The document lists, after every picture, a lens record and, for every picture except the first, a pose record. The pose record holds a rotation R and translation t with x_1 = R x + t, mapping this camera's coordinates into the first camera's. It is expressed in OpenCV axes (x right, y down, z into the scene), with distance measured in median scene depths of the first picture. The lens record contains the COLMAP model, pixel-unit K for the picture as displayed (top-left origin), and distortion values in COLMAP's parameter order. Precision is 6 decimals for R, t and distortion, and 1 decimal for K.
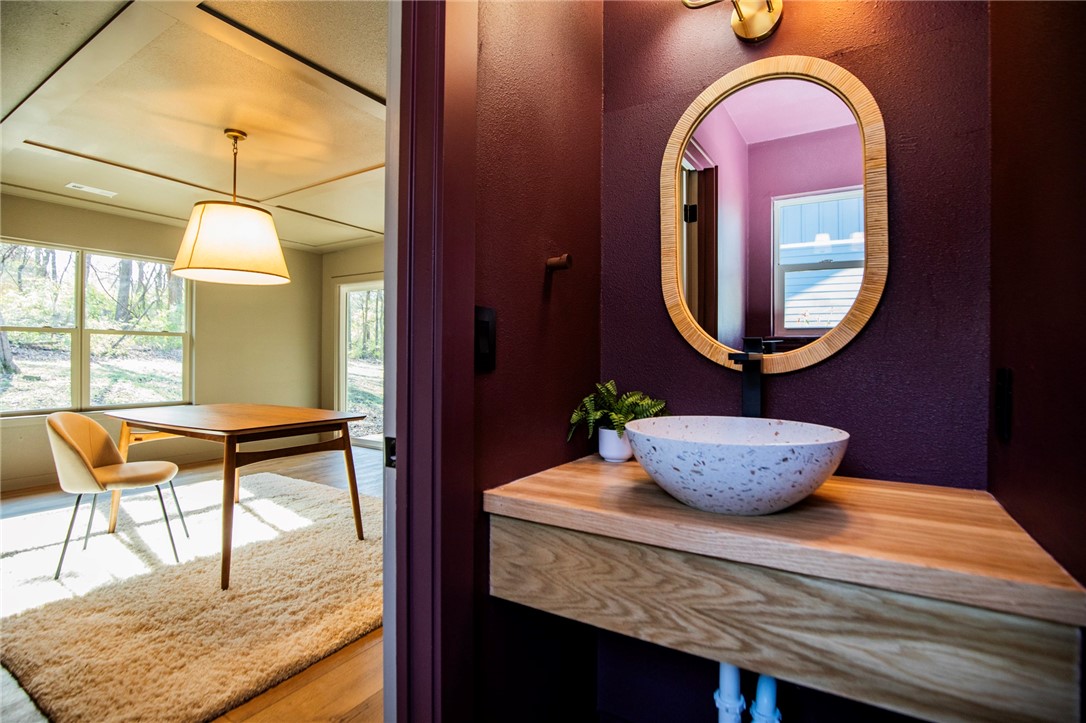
lens RADIAL K [[502.5, 0, 551.8], [0, 502.5, 359.8], [0, 0, 1]] dist [-0.036472, 0.008332]
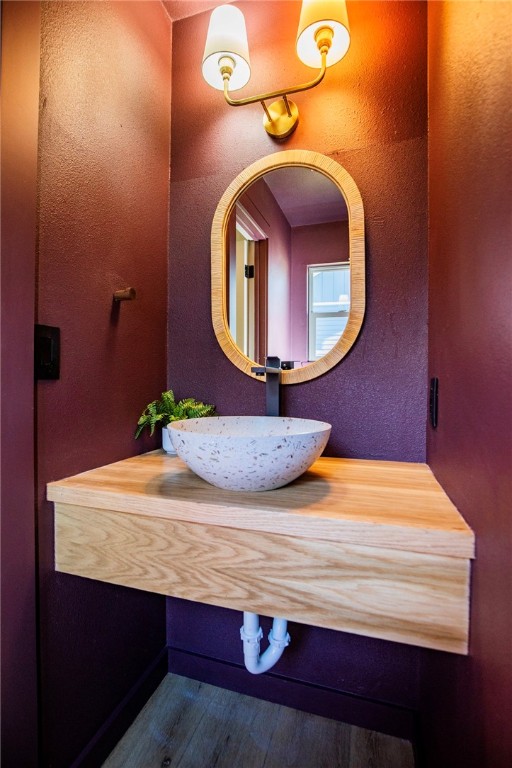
lens RADIAL K [[355.4, 0, 252.8], [0, 355.4, 384.3], [0, 0, 1]] dist [-0.036472, 0.008332]
pose [[0.974778, -0.001491, 0.223171, 0.174337], [-0.000038, 0.999977, 0.006848, 0.028922], [-0.223176, -0.006684, 0.974755, 0.111059]]
